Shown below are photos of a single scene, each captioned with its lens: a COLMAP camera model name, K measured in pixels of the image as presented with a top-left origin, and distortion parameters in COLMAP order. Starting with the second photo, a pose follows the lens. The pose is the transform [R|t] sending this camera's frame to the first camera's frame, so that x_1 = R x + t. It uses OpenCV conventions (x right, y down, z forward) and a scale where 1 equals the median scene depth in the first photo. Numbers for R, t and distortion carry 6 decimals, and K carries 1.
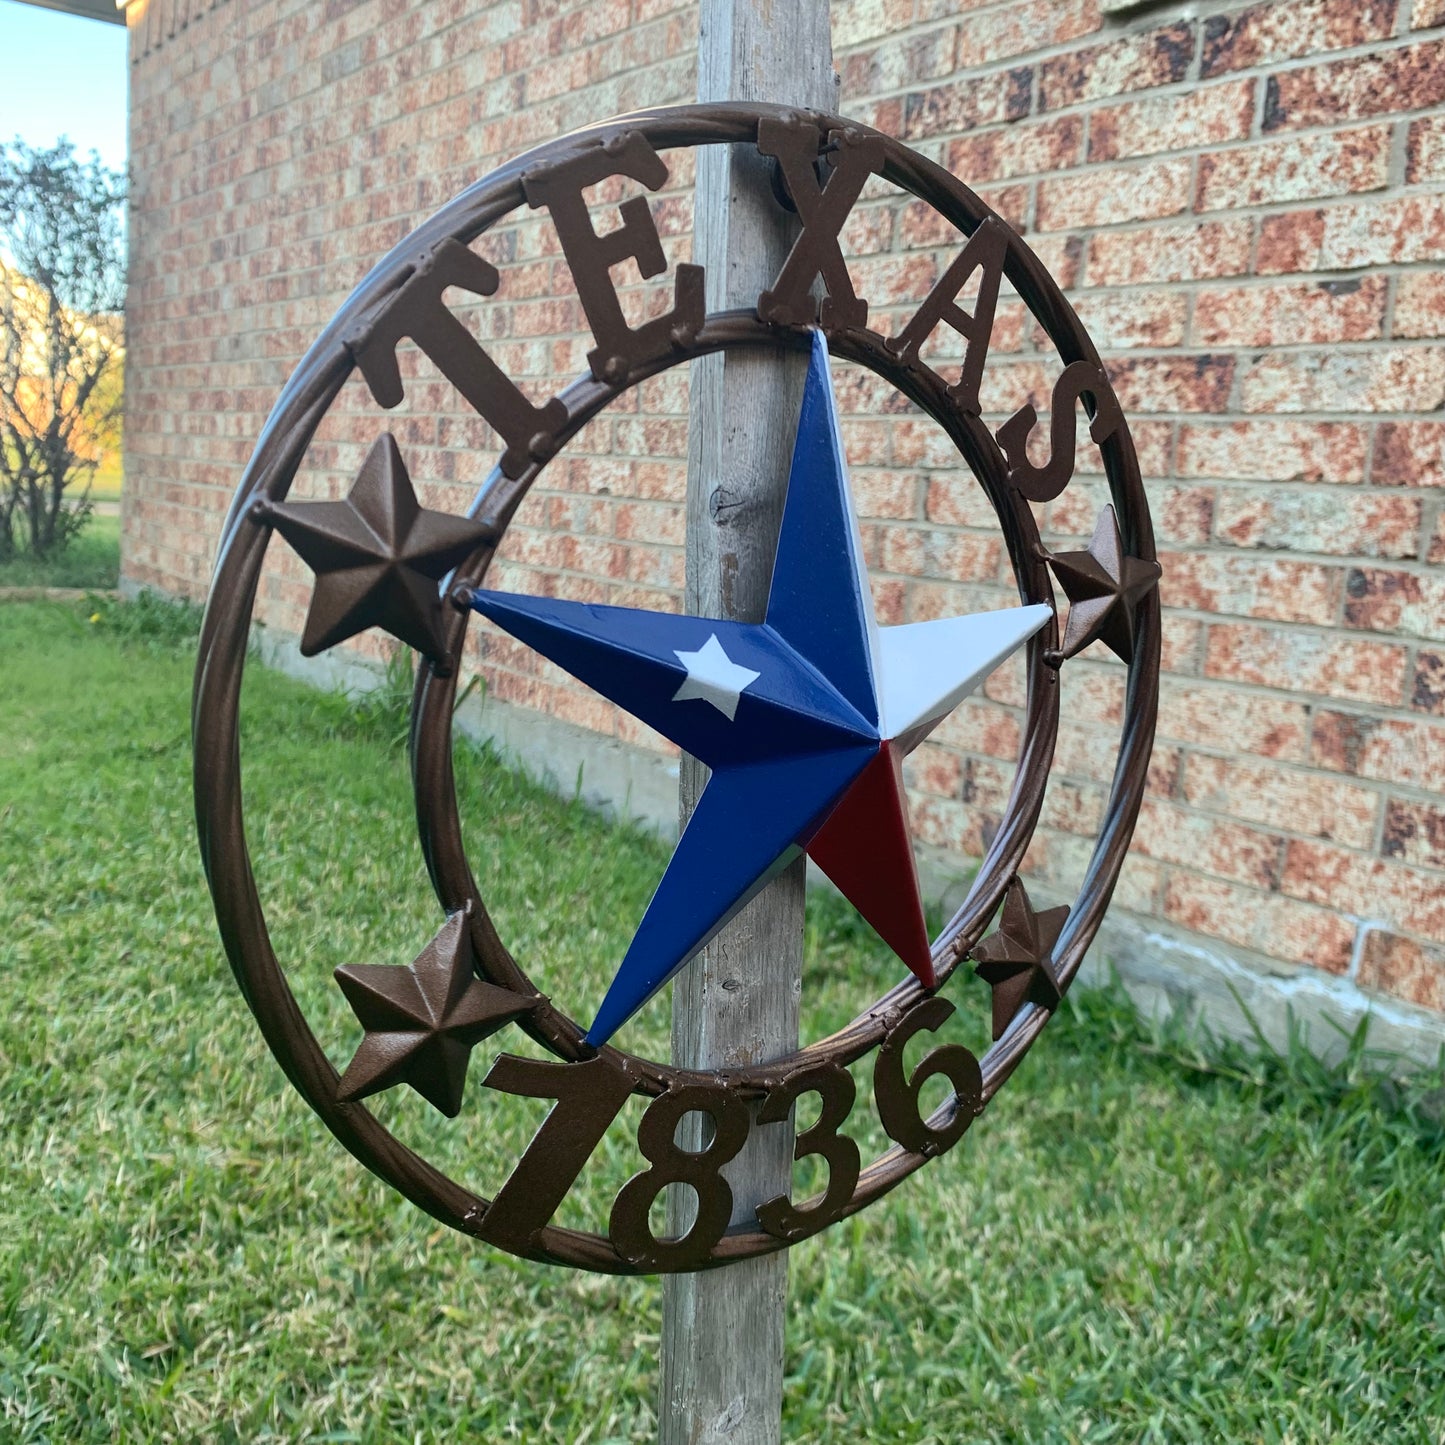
lens RADIAL K [[1470.6, 0, 722.5], [0, 1470.6, 722.5], [0, 0, 1]] dist [-0.000666, -0.006648]
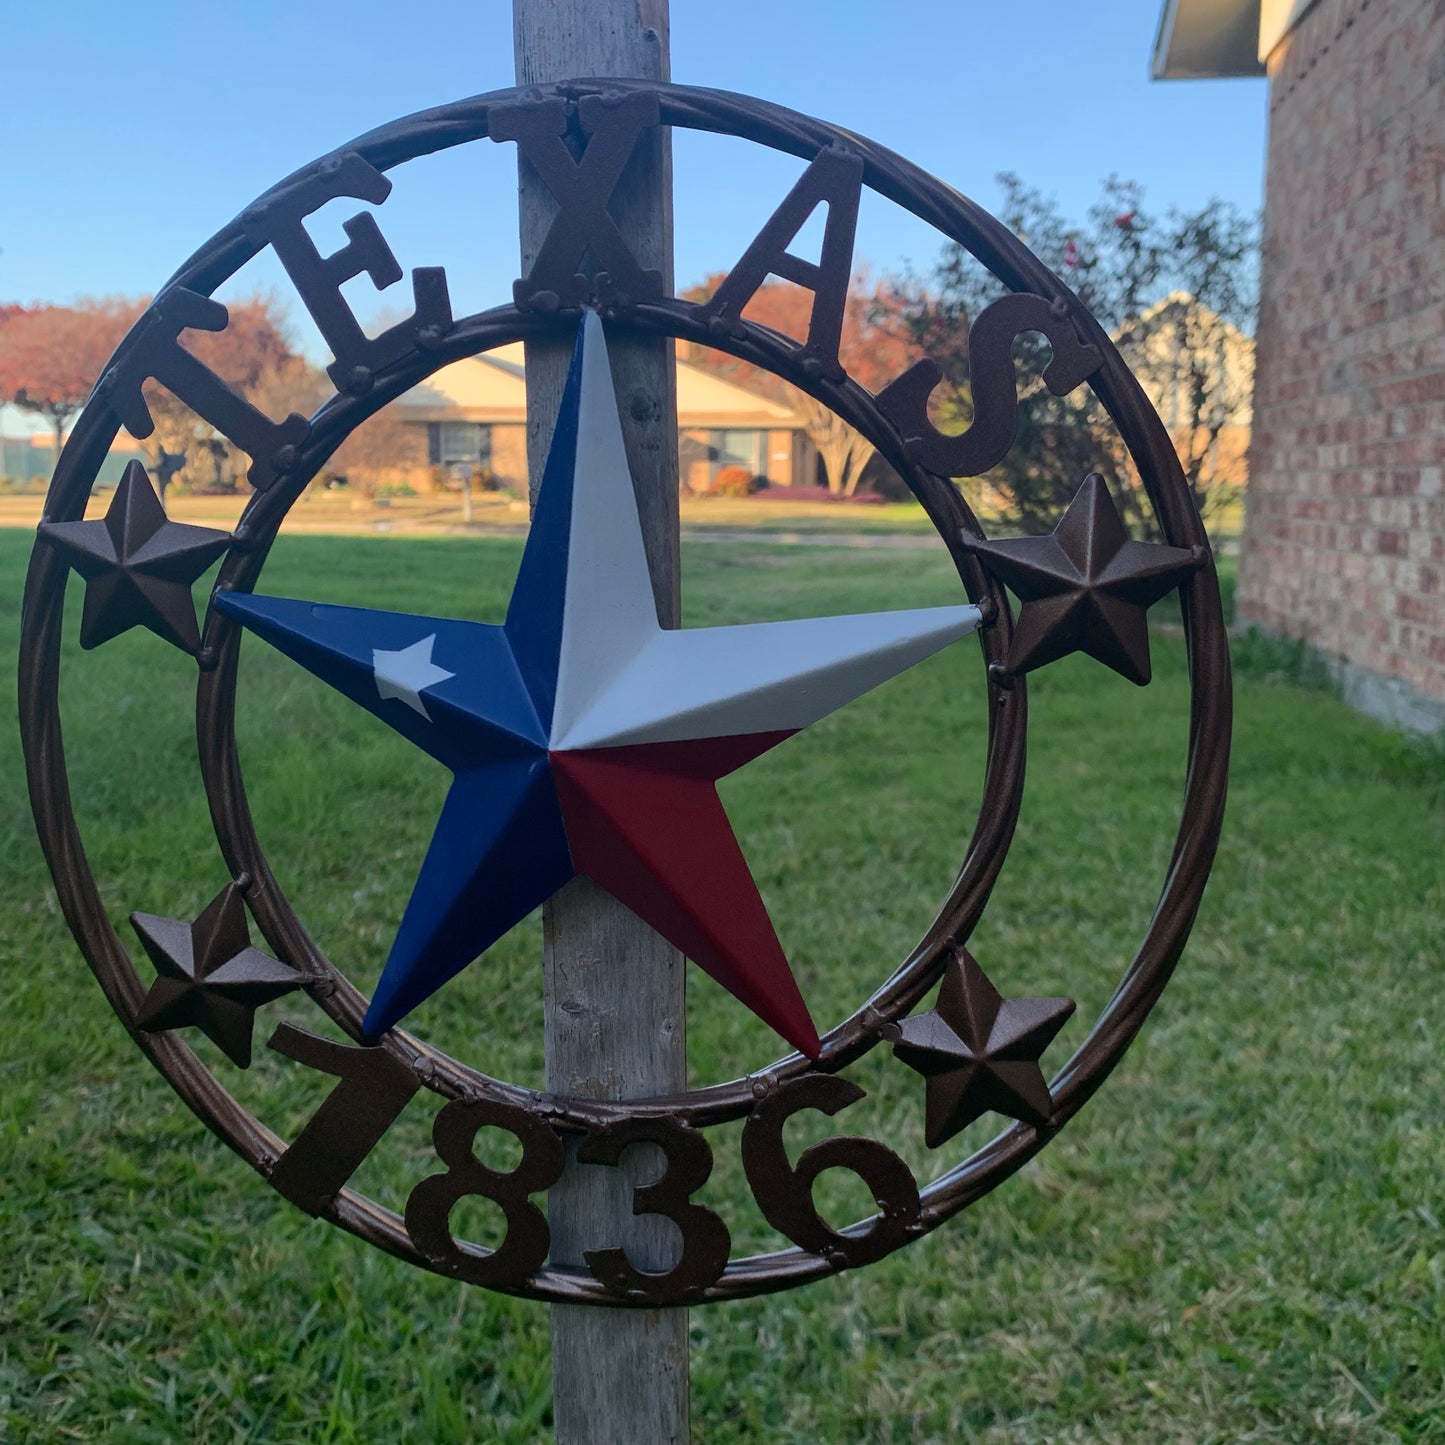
lens RADIAL K [[1467.3, 0, 730.2], [0, 1467.3, 709.4], [0, 0, 1]] dist [-0.004070, 0.018548]
pose [[0.738981, 0.034355, -0.672849, 0.701529], [-0.056941, 0.998311, -0.011565, -0.008907], [0.671315, 0.046859, 0.739689, 0.353516]]
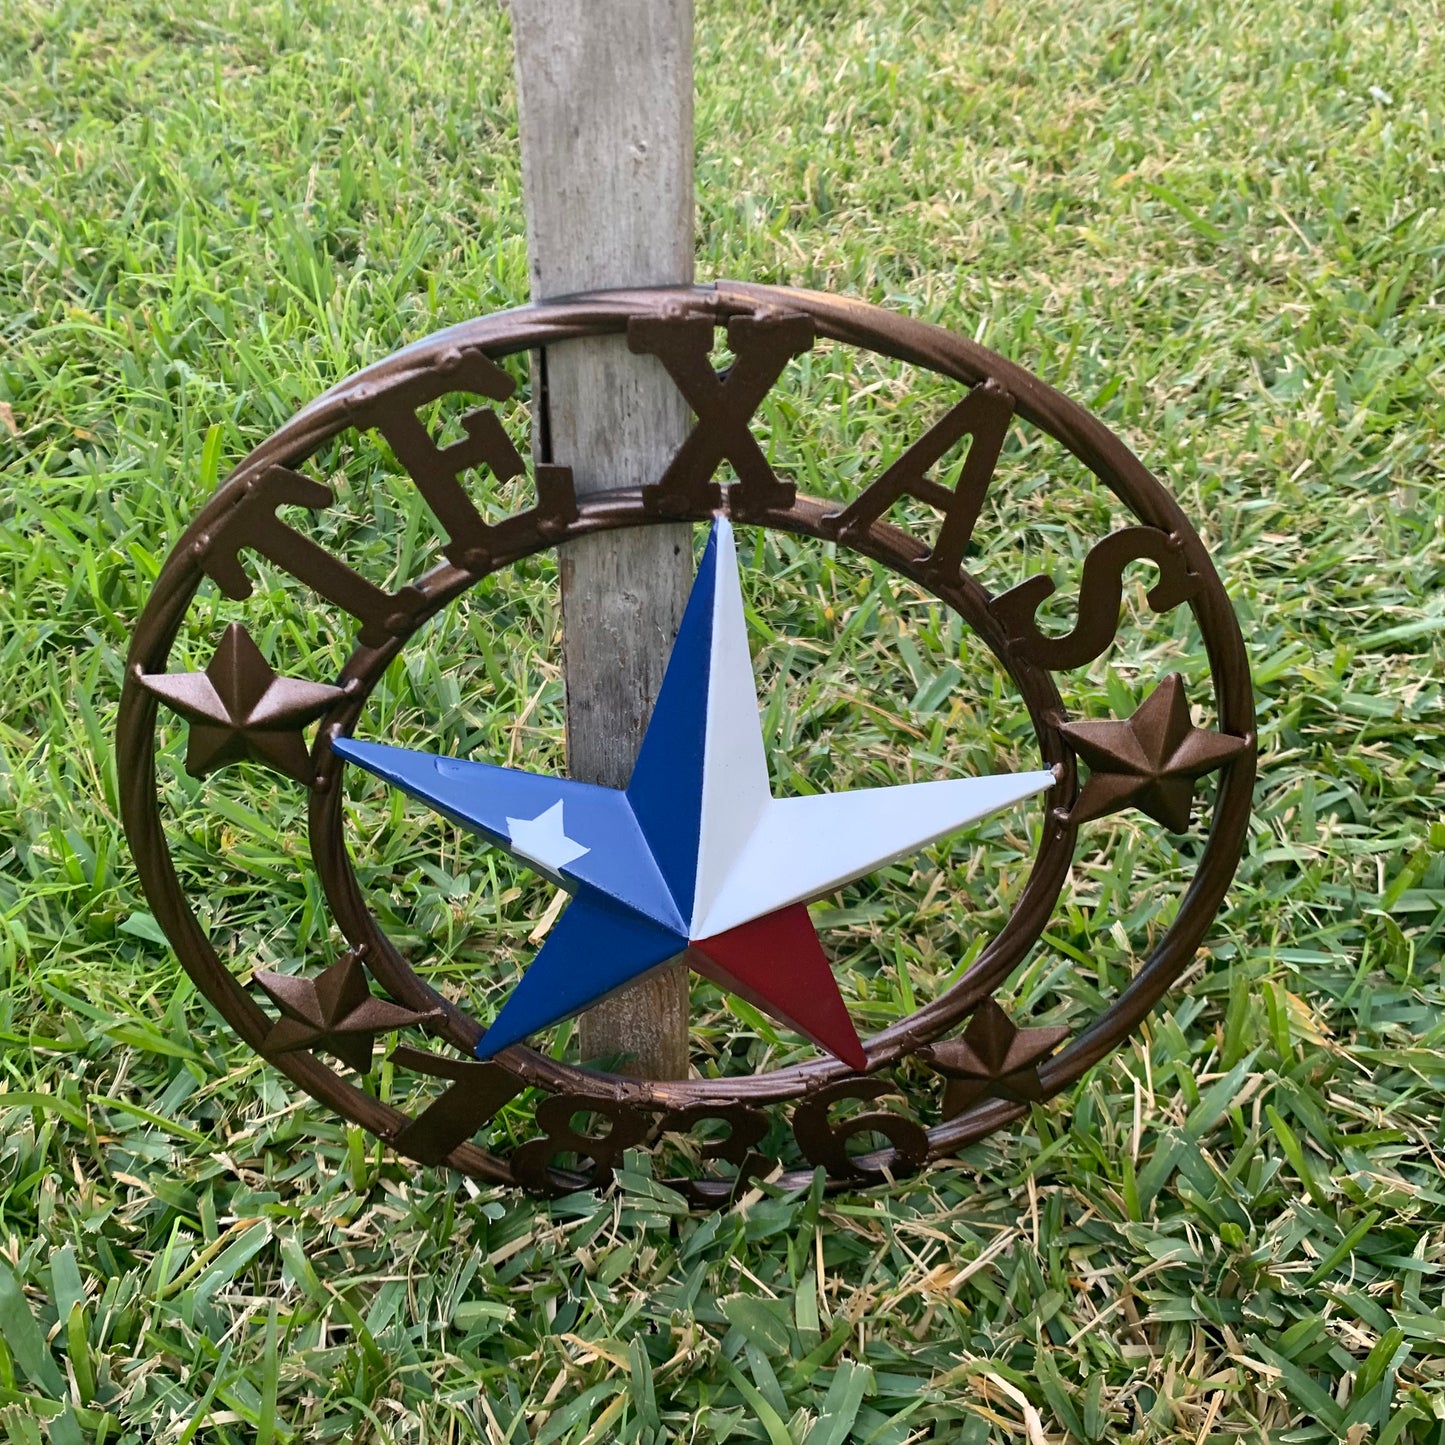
lens RADIAL K [[1479.9, 0, 708.6], [0, 1479.9, 691.6], [0, 0, 1]] dist [0.001721, -0.006137]
pose [[0.833382, 0.302571, -0.462521, 0.478886], [-0.098495, 0.904750, 0.414398, -0.507008], [0.543851, -0.299795, 0.783804, 0.215000]]
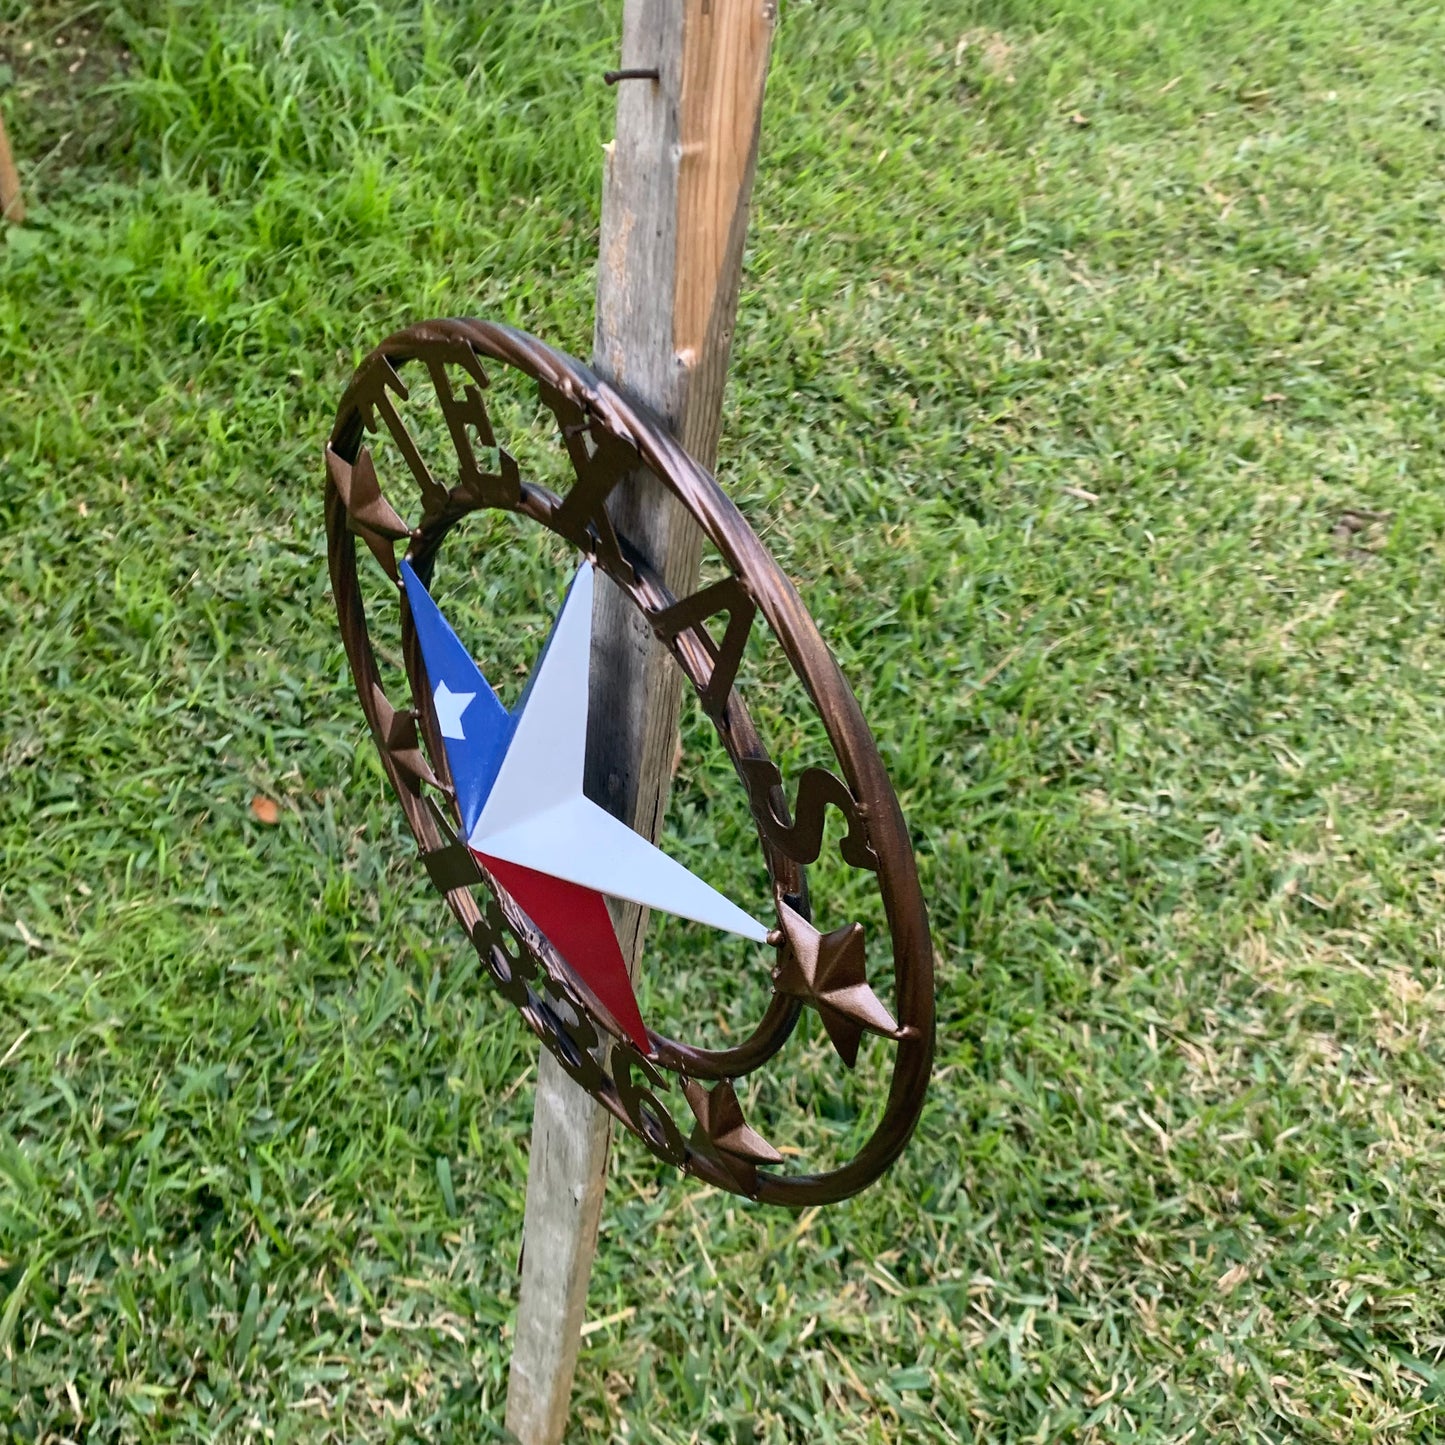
lens RADIAL K [[1467.3, 0, 730.2], [0, 1467.3, 709.4], [0, 0, 1]] dist [-0.004070, 0.018548]
pose [[0.124253, 0.671711, -0.730319, 0.868394], [-0.267247, 0.731479, 0.627310, -0.819472], [0.955584, 0.117230, 0.270401, 0.752870]]
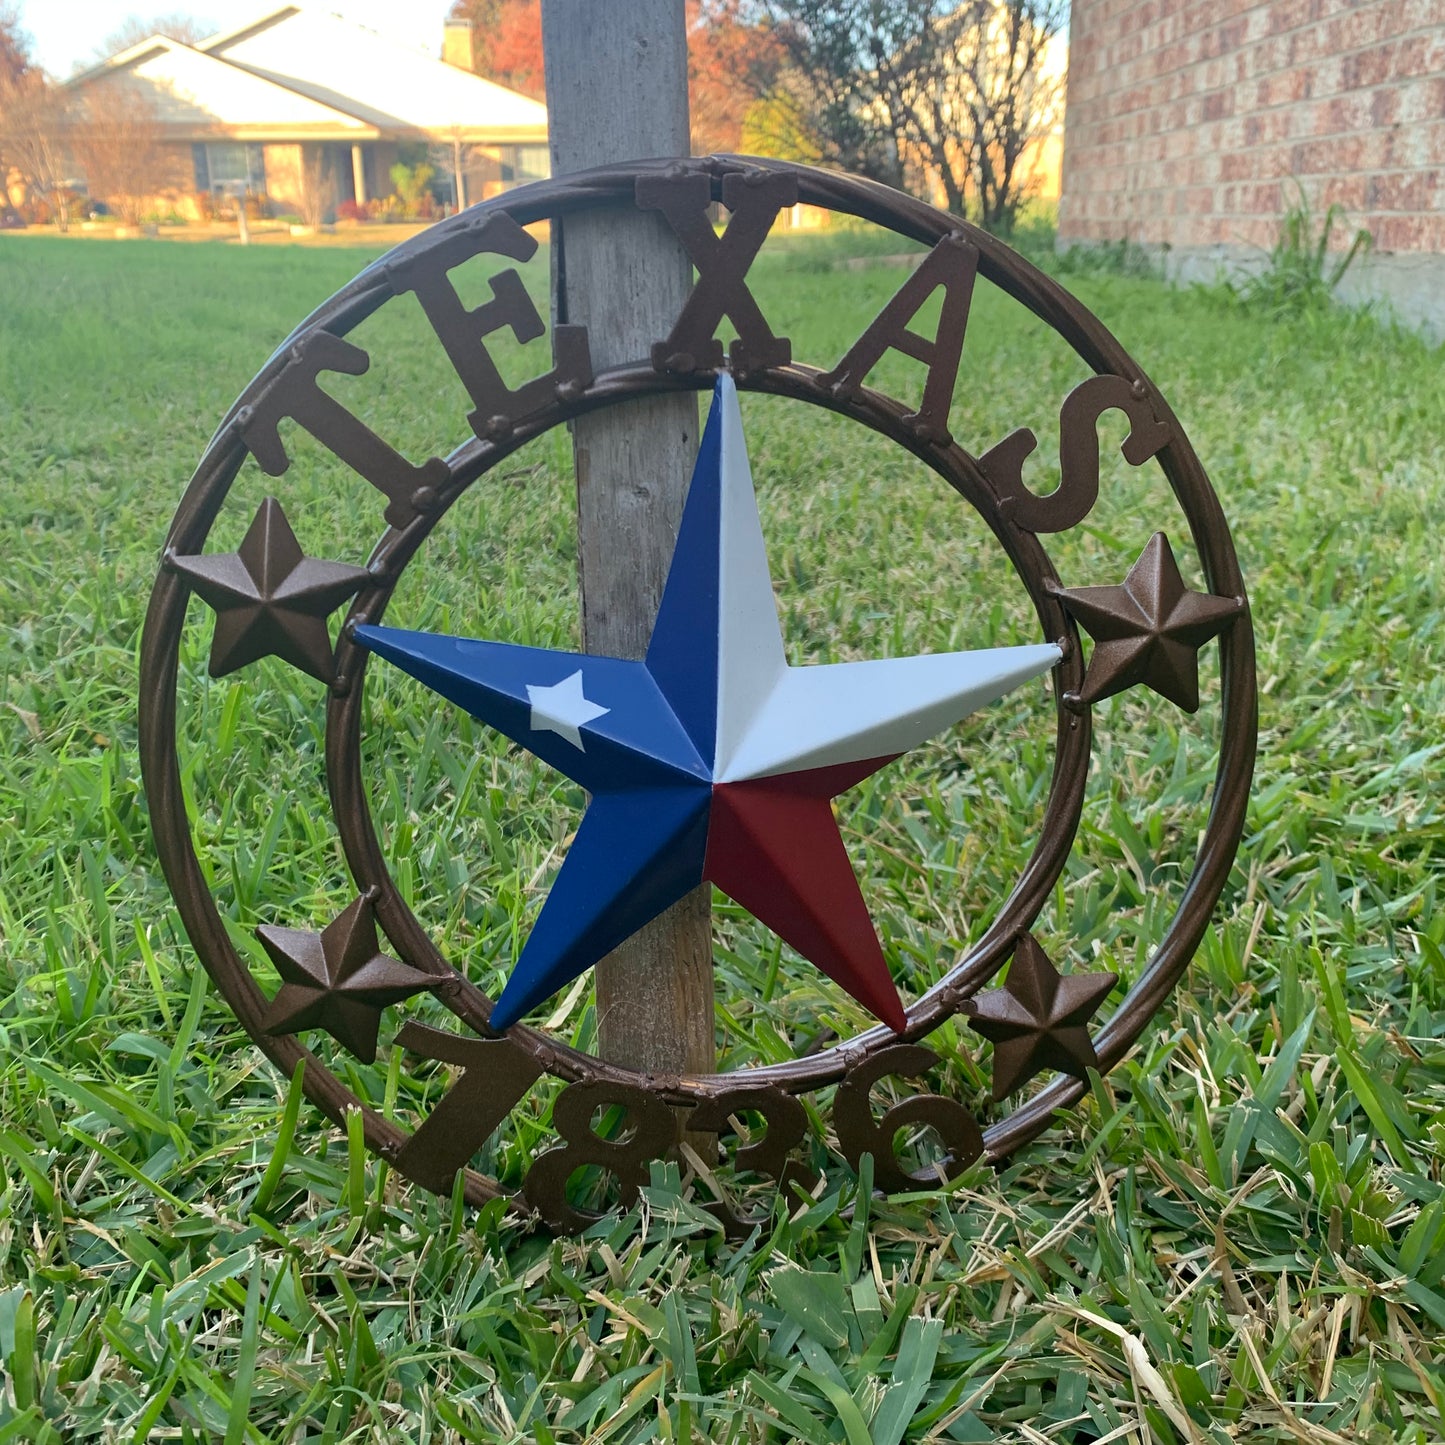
lens RADIAL K [[1467.3, 0, 730.2], [0, 1467.3, 709.4], [0, 0, 1]] dist [-0.004070, 0.018548]
pose [[0.851762, 0.077211, -0.518208, 0.560150], [-0.056765, 0.996859, 0.055225, -0.084587], [0.520844, -0.017623, 0.853470, 0.124255]]
